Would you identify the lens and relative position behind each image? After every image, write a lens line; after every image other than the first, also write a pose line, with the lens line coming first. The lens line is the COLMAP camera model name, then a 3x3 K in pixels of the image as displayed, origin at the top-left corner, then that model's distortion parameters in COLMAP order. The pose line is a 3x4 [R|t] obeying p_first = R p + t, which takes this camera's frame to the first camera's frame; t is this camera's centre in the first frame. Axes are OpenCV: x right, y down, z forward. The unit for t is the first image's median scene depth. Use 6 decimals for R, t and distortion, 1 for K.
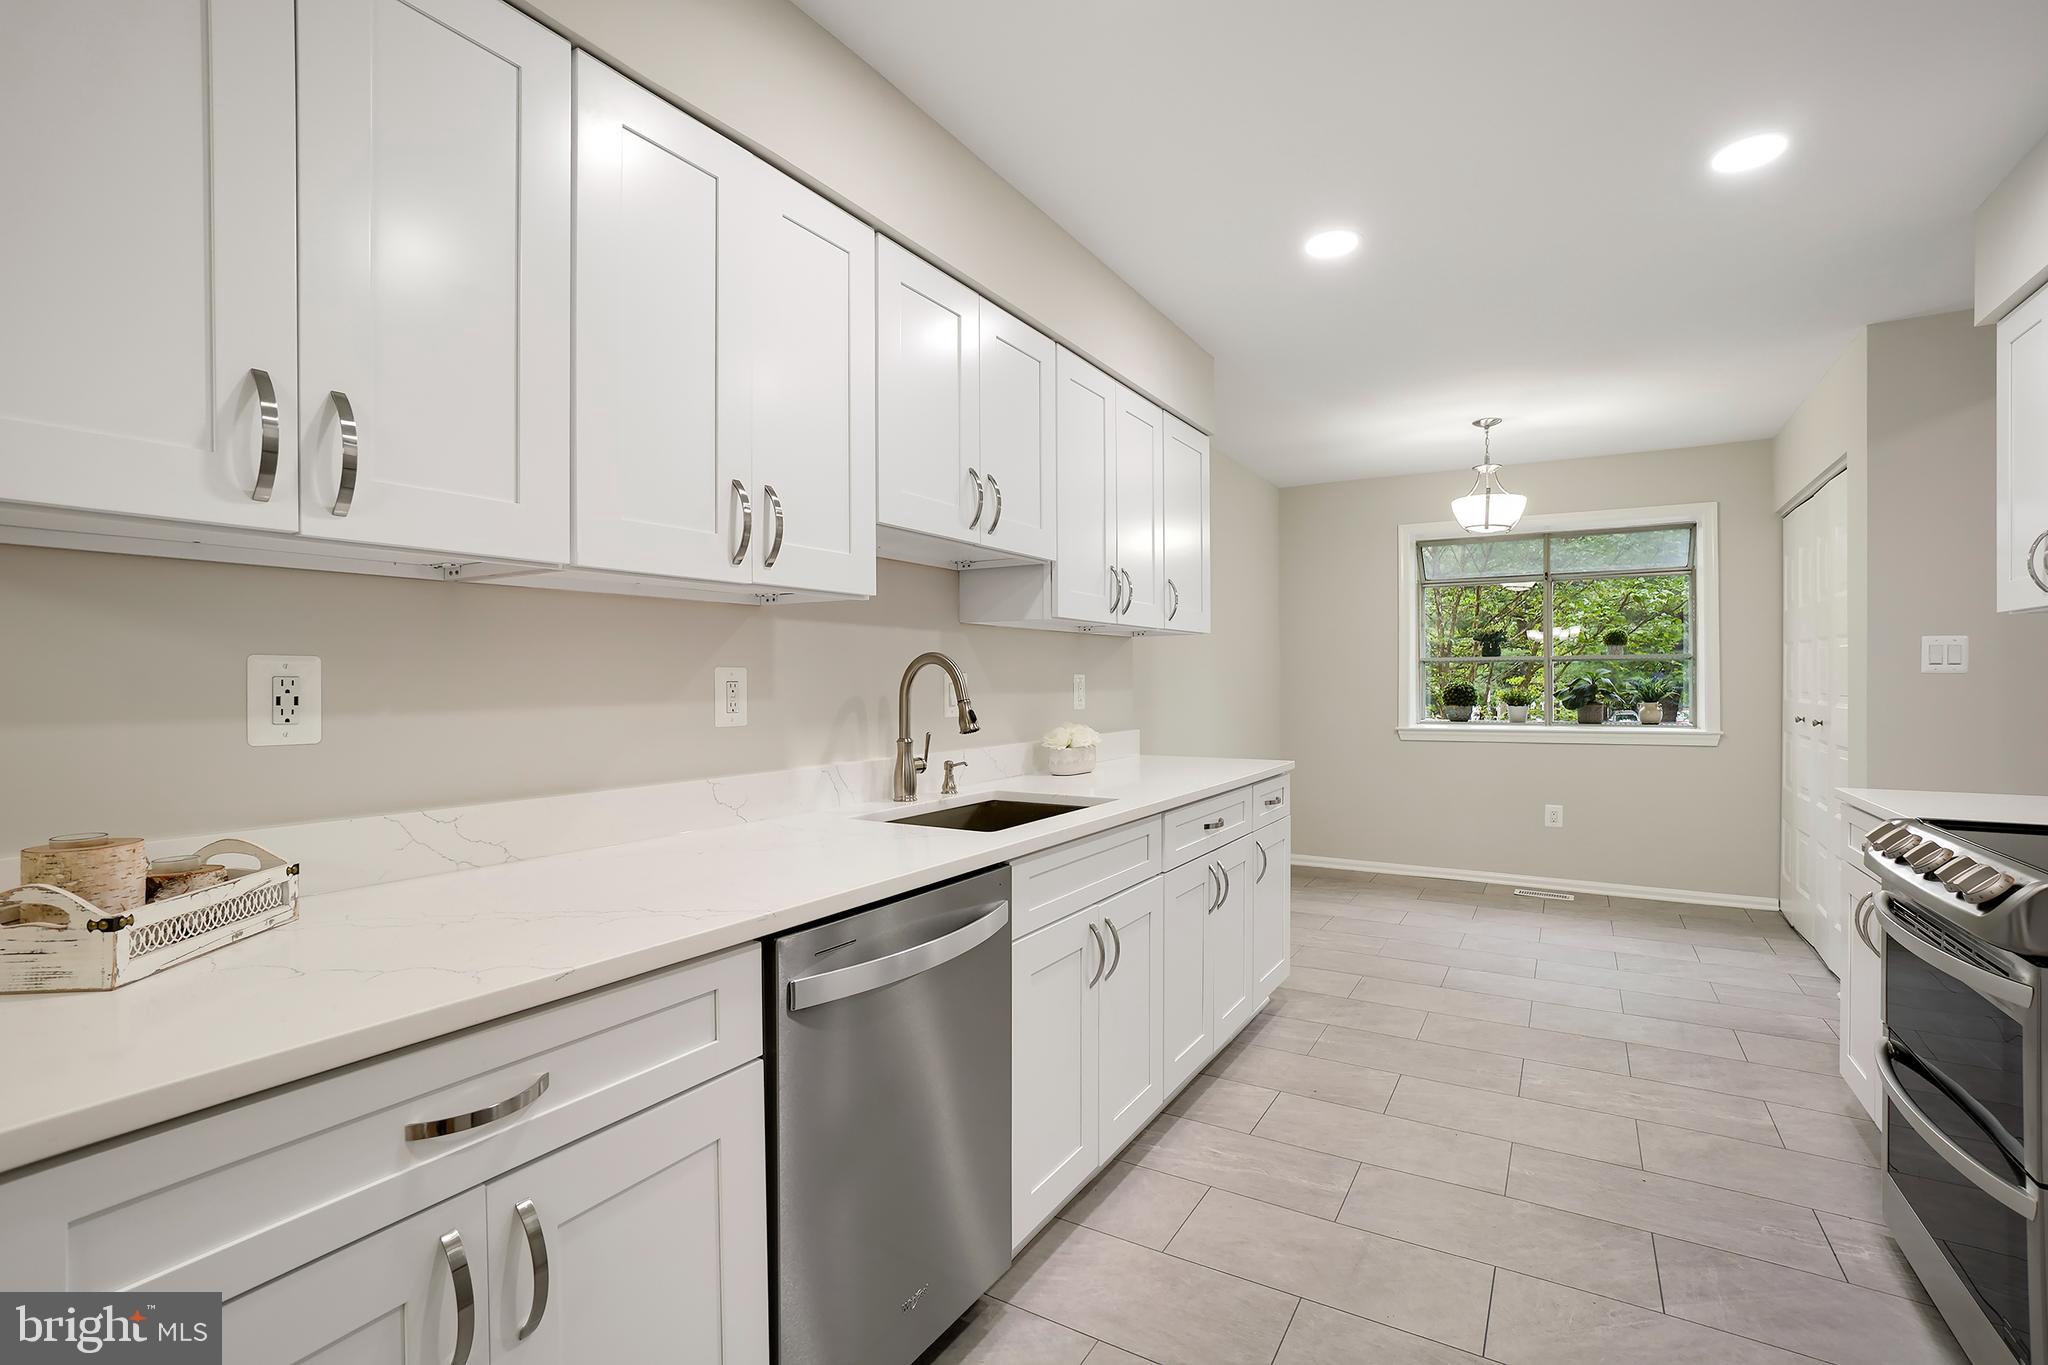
lens RADIAL K [[938.2, 0, 1006.8], [0, 938.2, 691.2], [0, 0, 1]] dist [-0.048694, 0.016530]
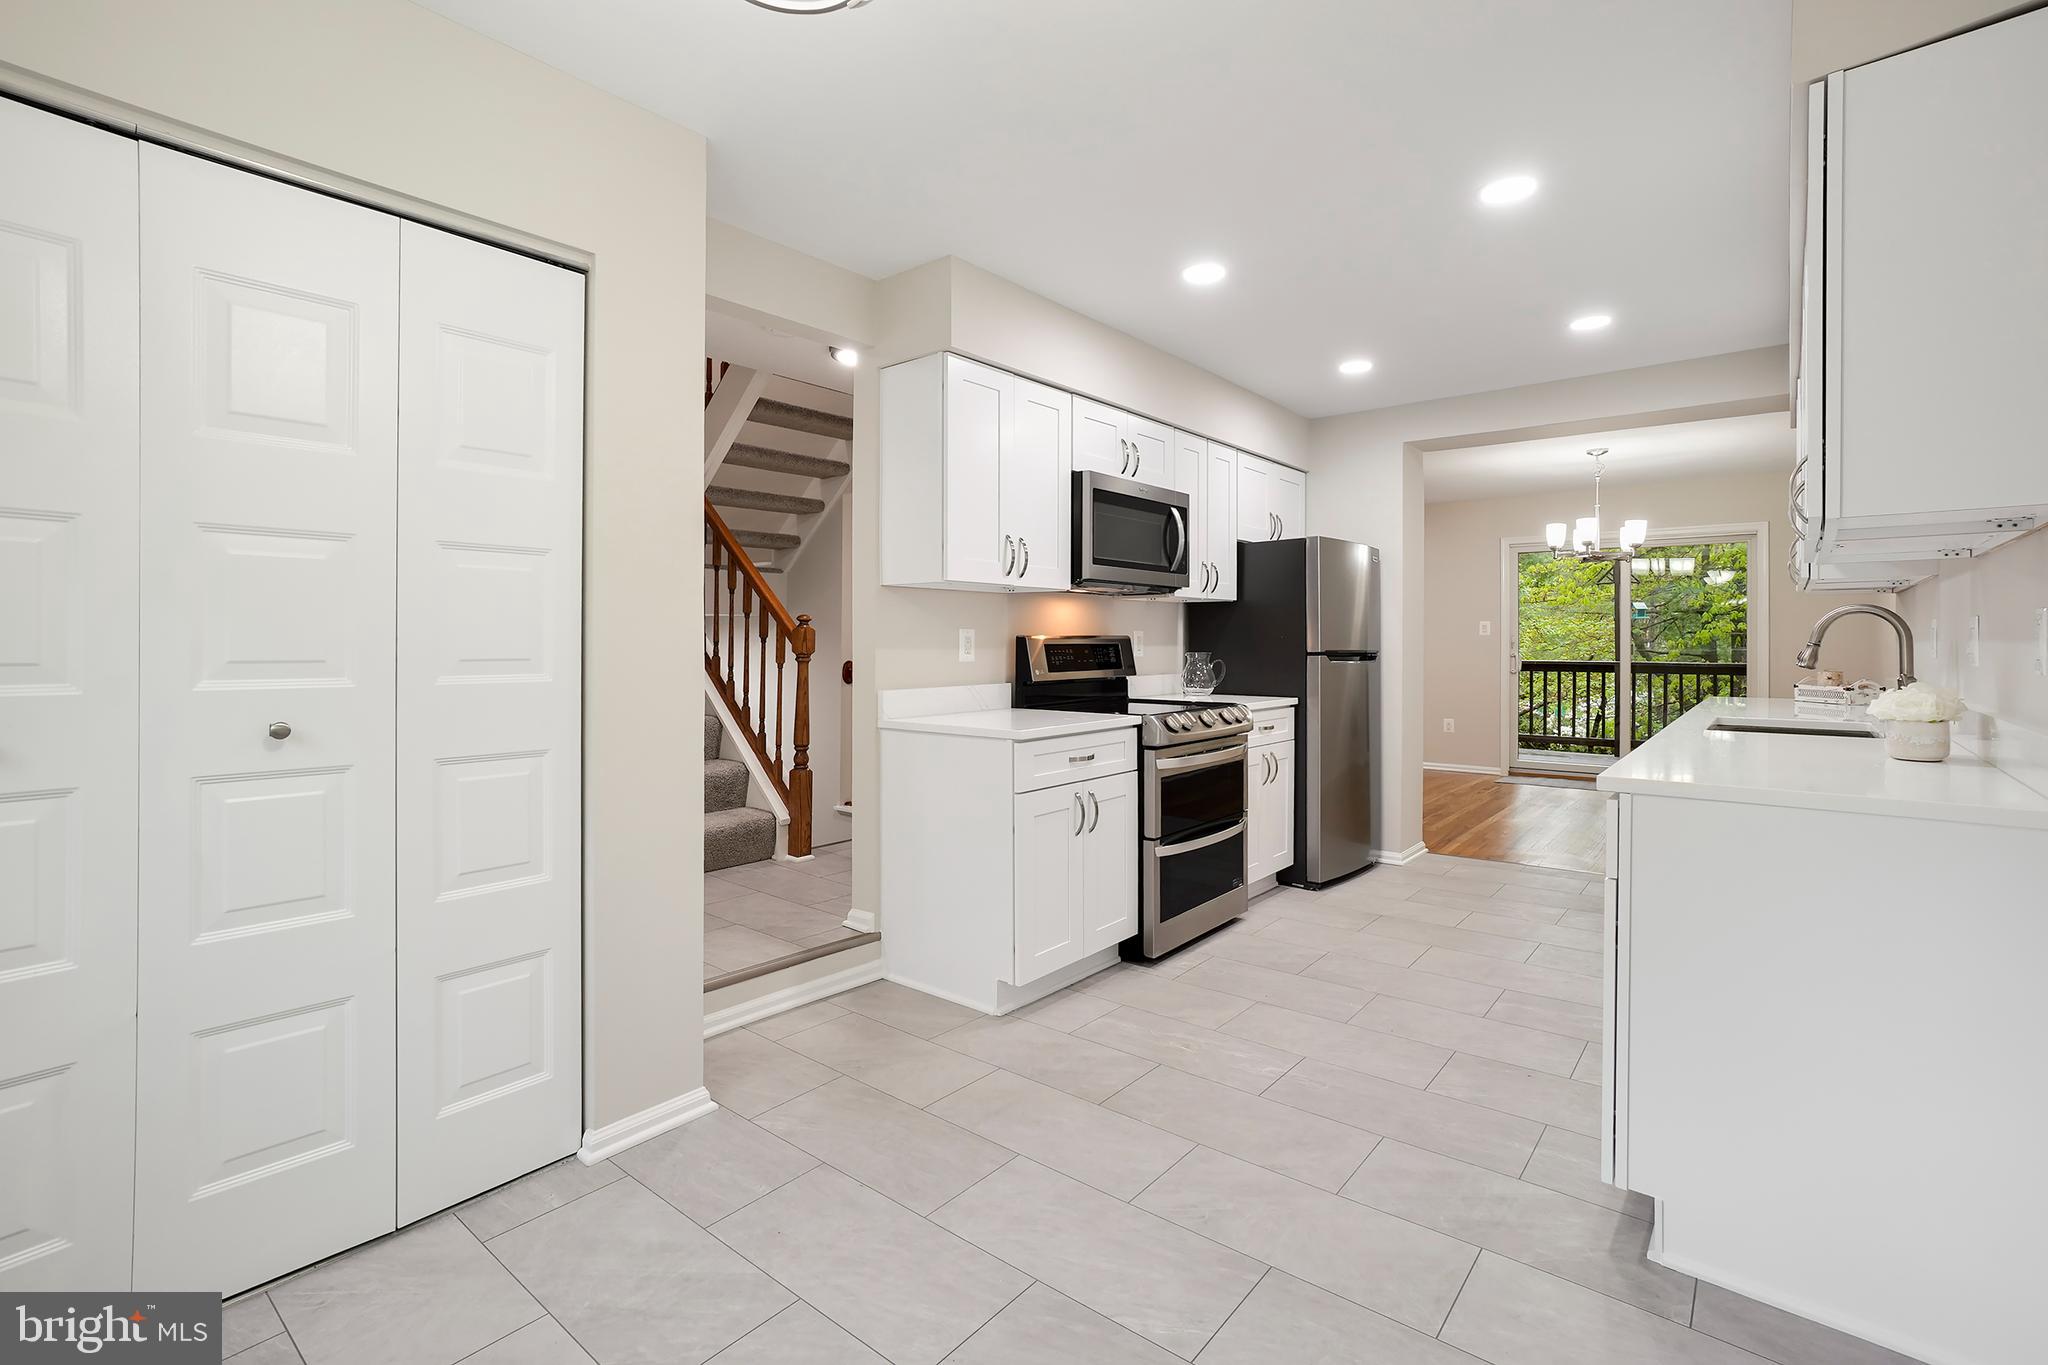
lens RADIAL K [[933.1, 0, 1013.7], [0, 933.1, 641.1], [0, 0, 1]] dist [-0.032913, 0.008363]
pose [[-0.989363, 0.006690, 0.145313, 0.616031], [0.007966, 0.999935, 0.008205, -0.008785], [-0.145248, 0.009275, -0.989352, 1.725178]]
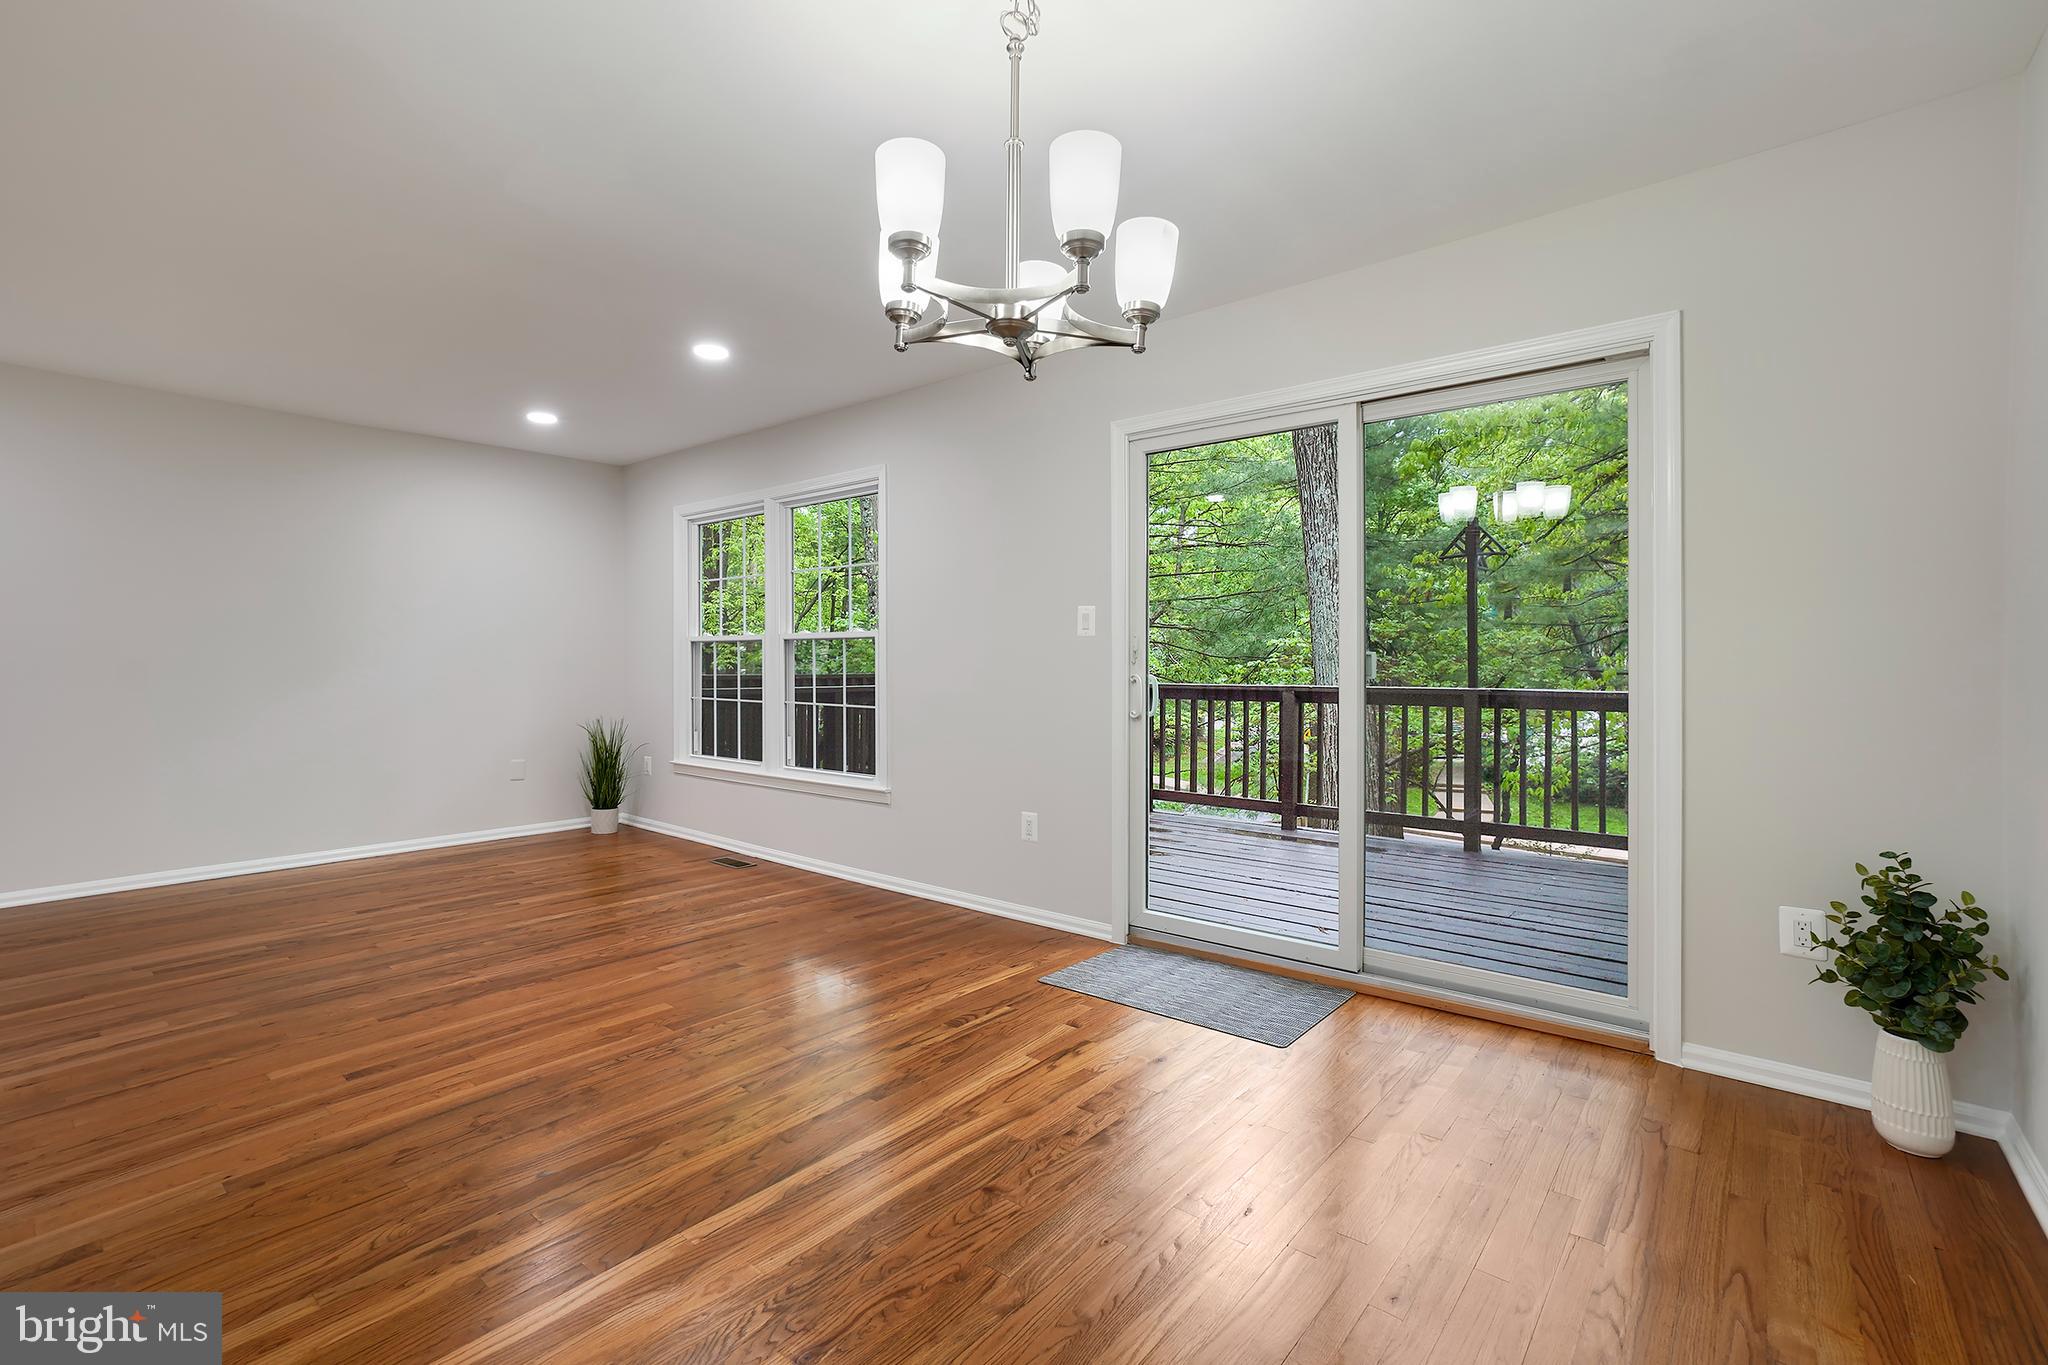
lens RADIAL K [[933.1, 0, 1023.1], [0, 933.1, 668.8], [0, 0, 1]] dist [-0.032913, 0.008363]
pose [[-0.990151, 0.002973, 0.139972, -0.404271], [0.004918, 0.999896, 0.013548, 0.036723], [-0.139917, 0.014103, -0.990063, 0.126089]]
